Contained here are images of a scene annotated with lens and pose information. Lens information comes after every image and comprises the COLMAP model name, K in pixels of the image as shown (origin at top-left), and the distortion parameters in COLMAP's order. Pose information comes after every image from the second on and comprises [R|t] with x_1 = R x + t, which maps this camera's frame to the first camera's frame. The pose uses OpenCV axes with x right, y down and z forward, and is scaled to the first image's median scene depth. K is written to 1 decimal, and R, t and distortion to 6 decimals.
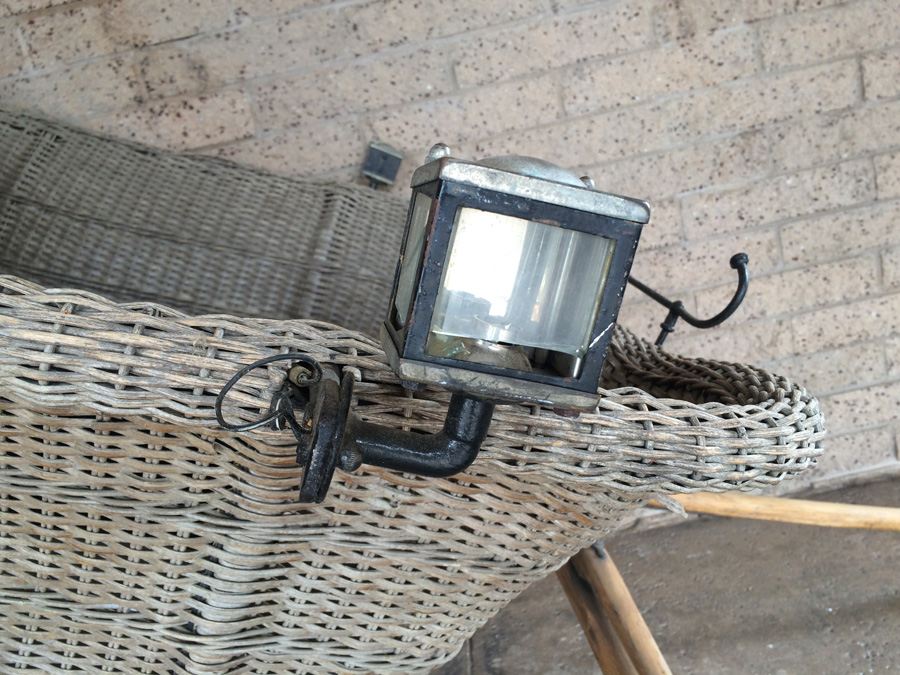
lens RADIAL K [[770.7, 0, 449.3], [0, 770.7, 332.1], [0, 0, 1]] dist [0.085433, -0.119870]
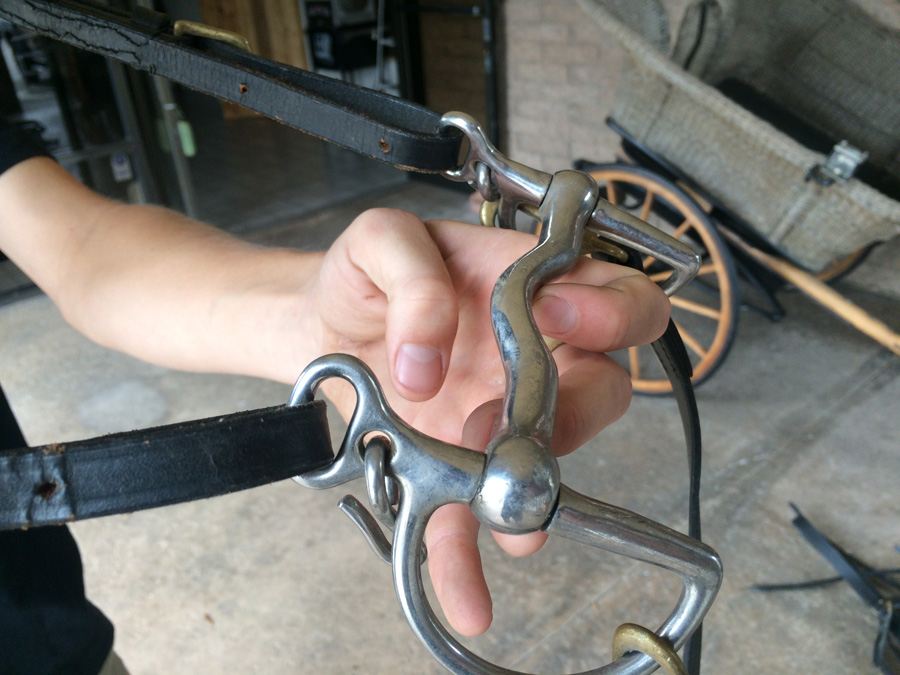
lens RADIAL K [[770.7, 0, 448.2], [0, 770.7, 339.6], [0, 0, 1]] dist [0.085433, -0.119870]
pose [[0.605960, 0.500528, -0.618292, 0.504000], [-0.254565, 0.858380, 0.445399, -0.152208], [0.753664, -0.112499, 0.647560, -1.080947]]
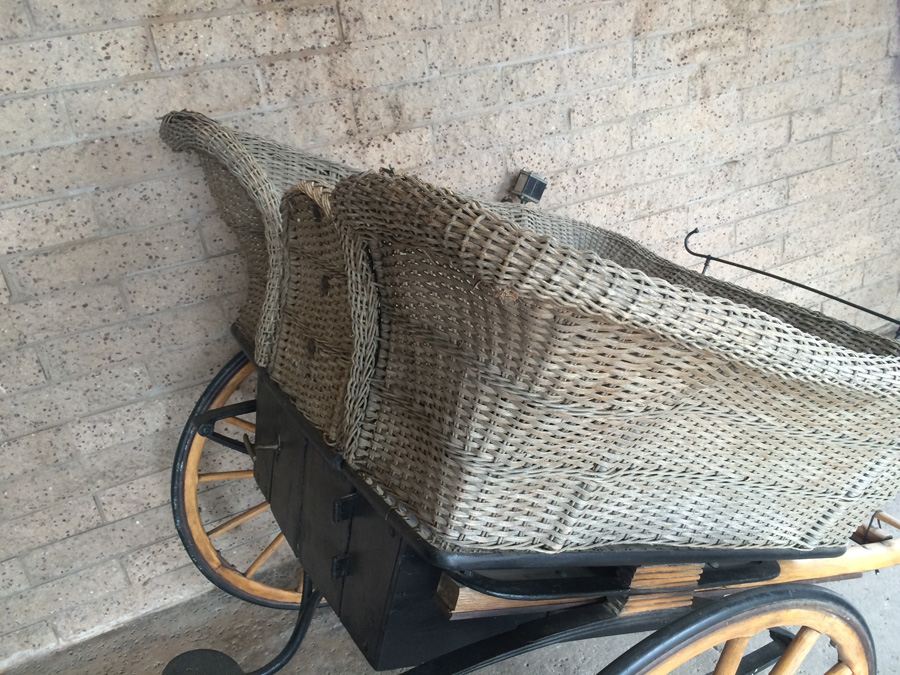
lens RADIAL K [[770.7, 0, 444.6], [0, 770.7, 336.8], [0, 0, 1]] dist [0.085433, -0.119870]
pose [[0.922320, -0.070383, 0.379963, -0.738588], [0.021293, 0.991036, 0.131891, -0.135708], [-0.385840, -0.113555, 0.915550, -0.208786]]
